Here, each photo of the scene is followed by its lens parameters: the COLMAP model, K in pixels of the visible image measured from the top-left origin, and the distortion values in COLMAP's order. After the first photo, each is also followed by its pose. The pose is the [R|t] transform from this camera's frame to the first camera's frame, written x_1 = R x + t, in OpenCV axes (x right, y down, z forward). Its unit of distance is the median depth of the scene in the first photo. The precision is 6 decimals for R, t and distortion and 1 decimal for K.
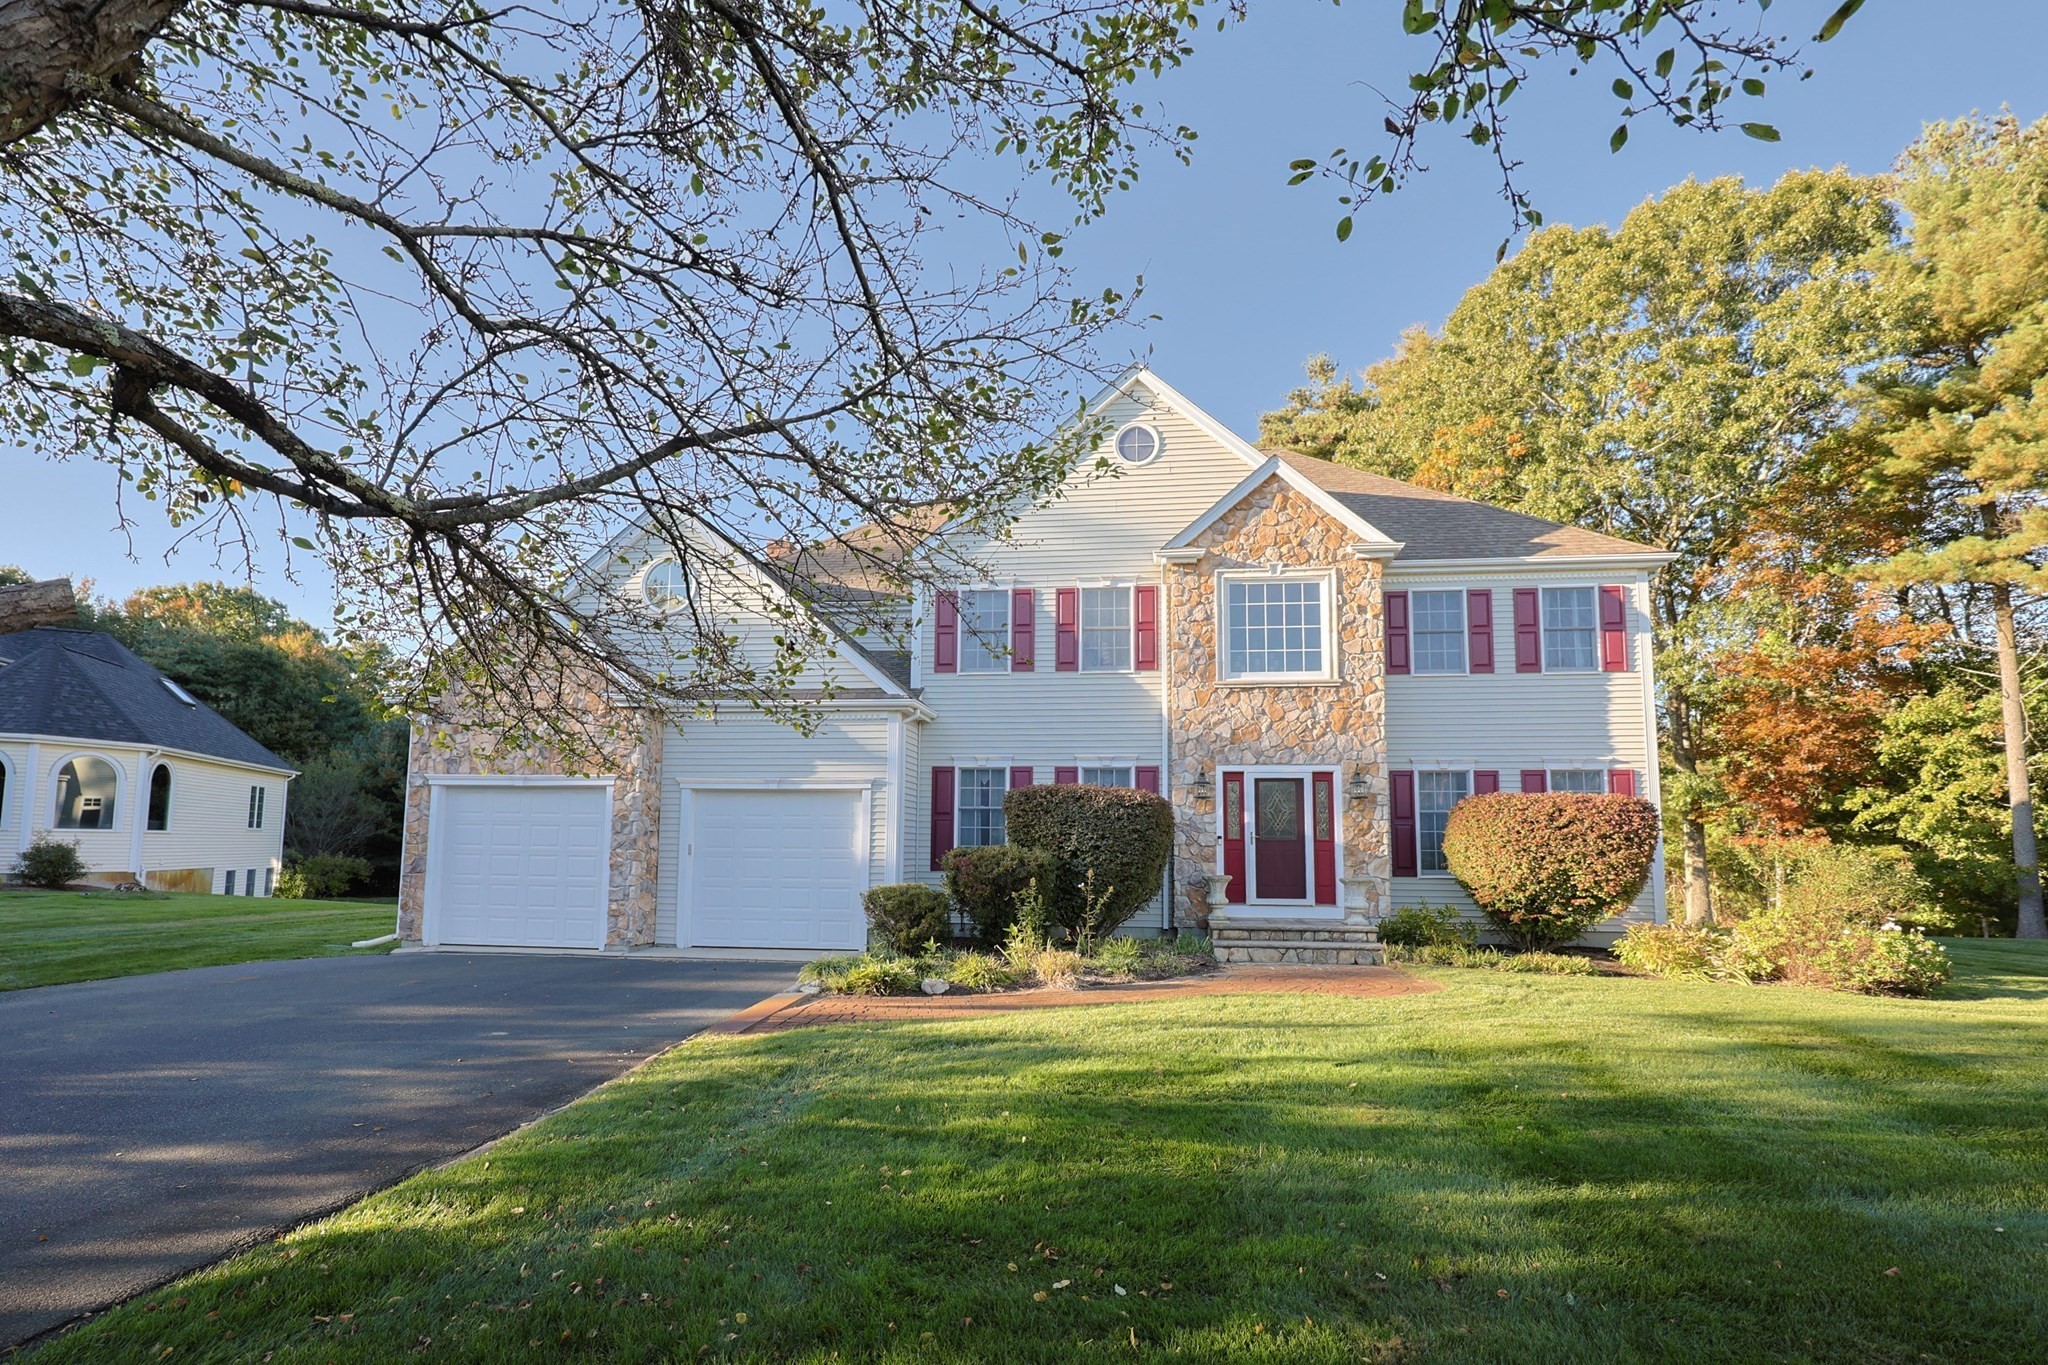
lens RADIAL K [[926.0, 0, 1025.6], [0, 926.0, 747.5], [0, 0, 1]] dist [0.000565, 0.000269]
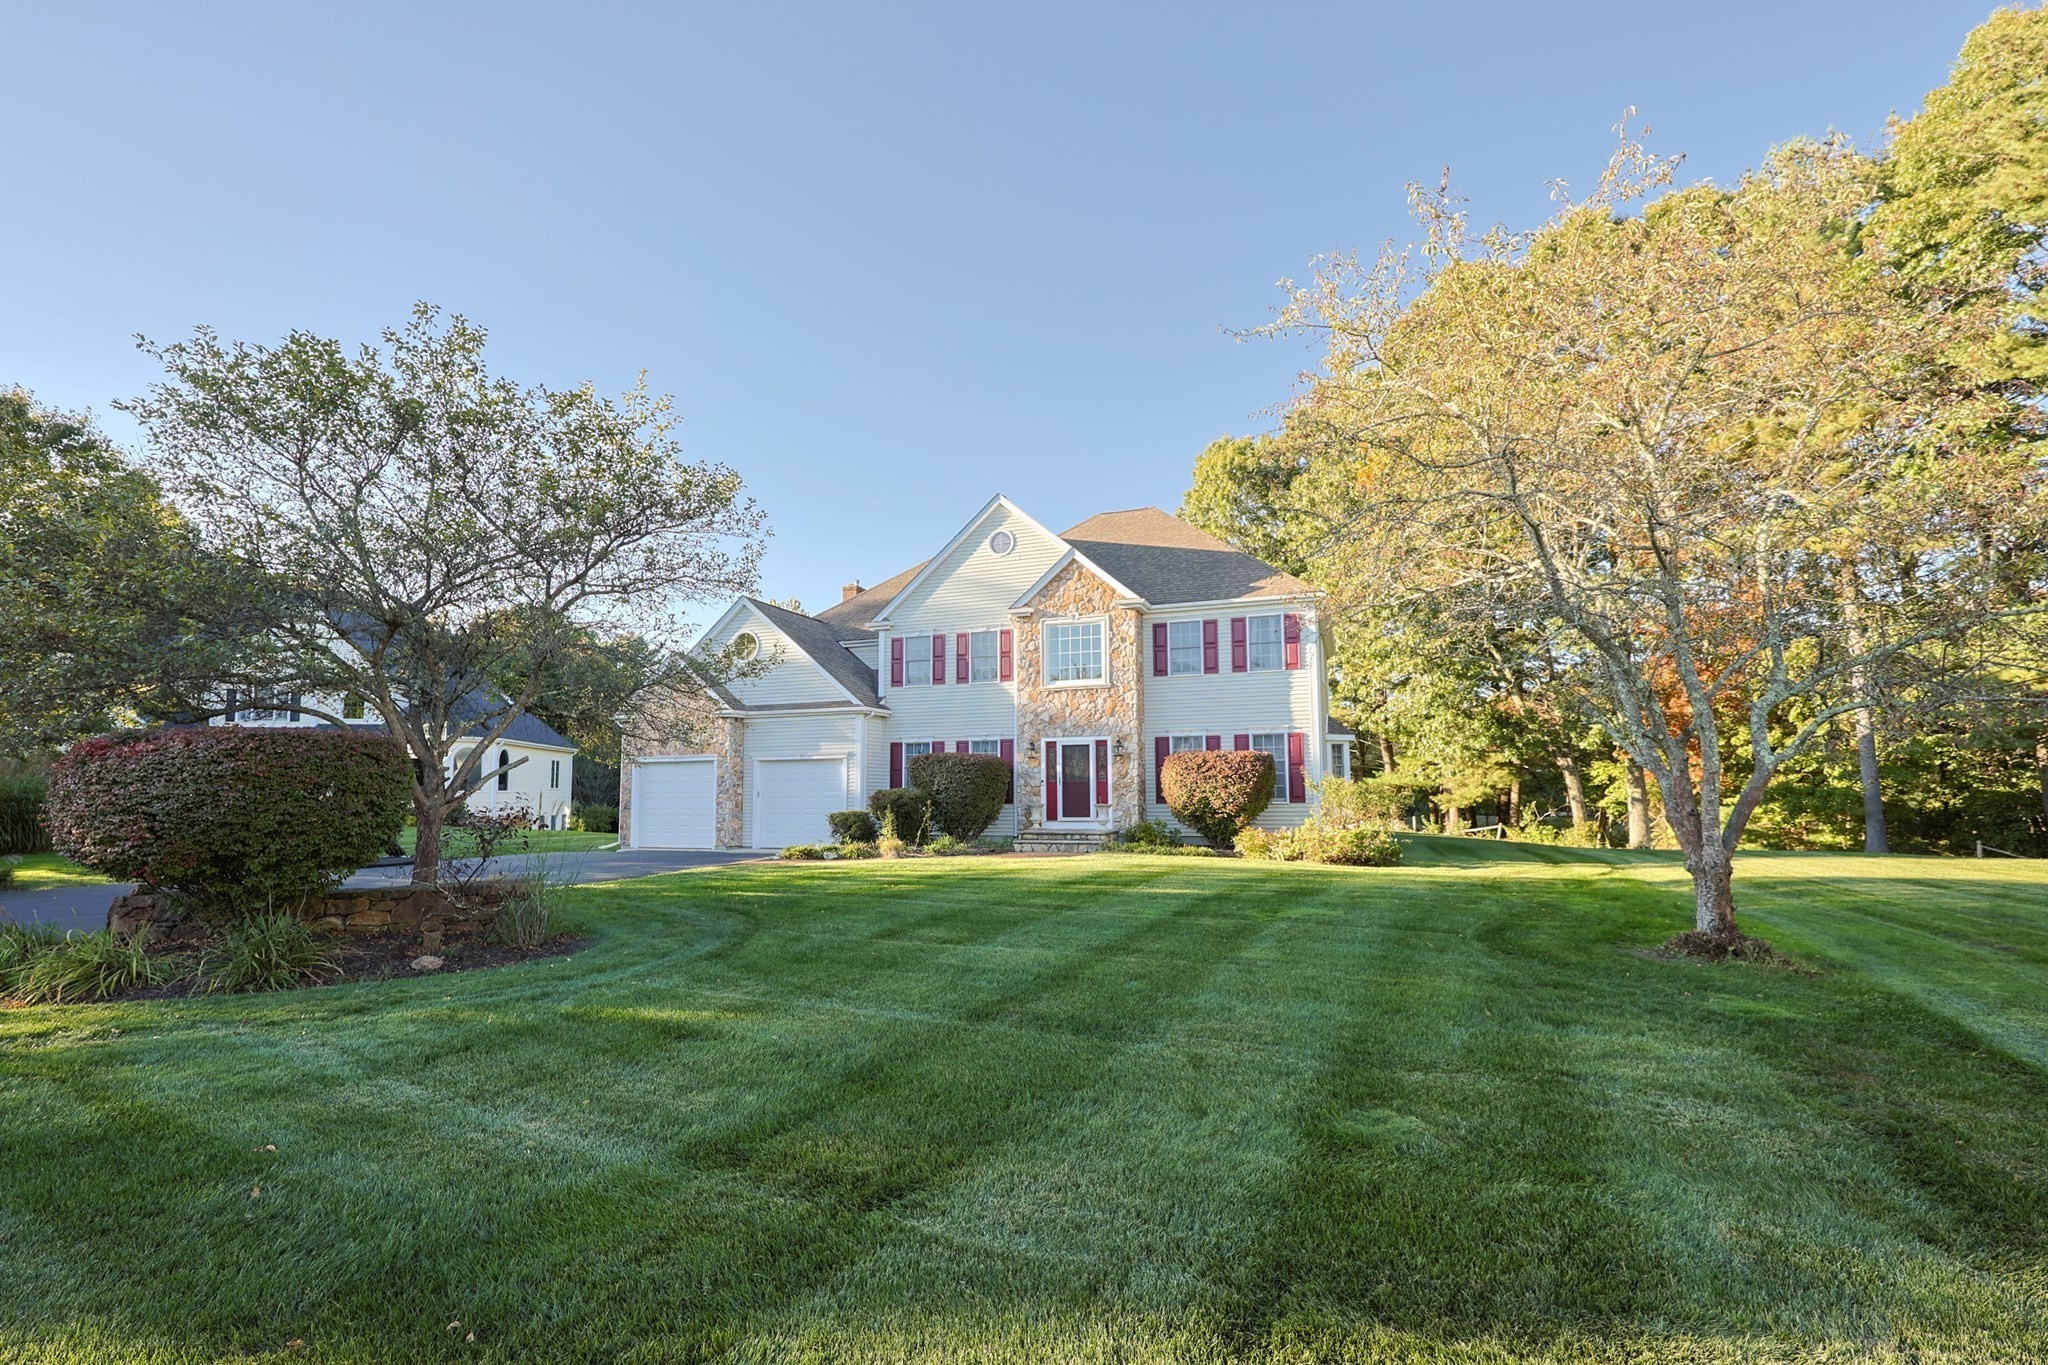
lens RADIAL K [[982.6, 0, 1024.0], [0, 982.6, 682.5], [0, 0, 1]] dist [-0.001388, -0.000370]
pose [[0.968056, -0.045069, -0.246649, 0.604949], [0.043056, 0.998981, -0.013551, -0.056842], [0.247008, 0.002498, 0.969010, -0.706249]]
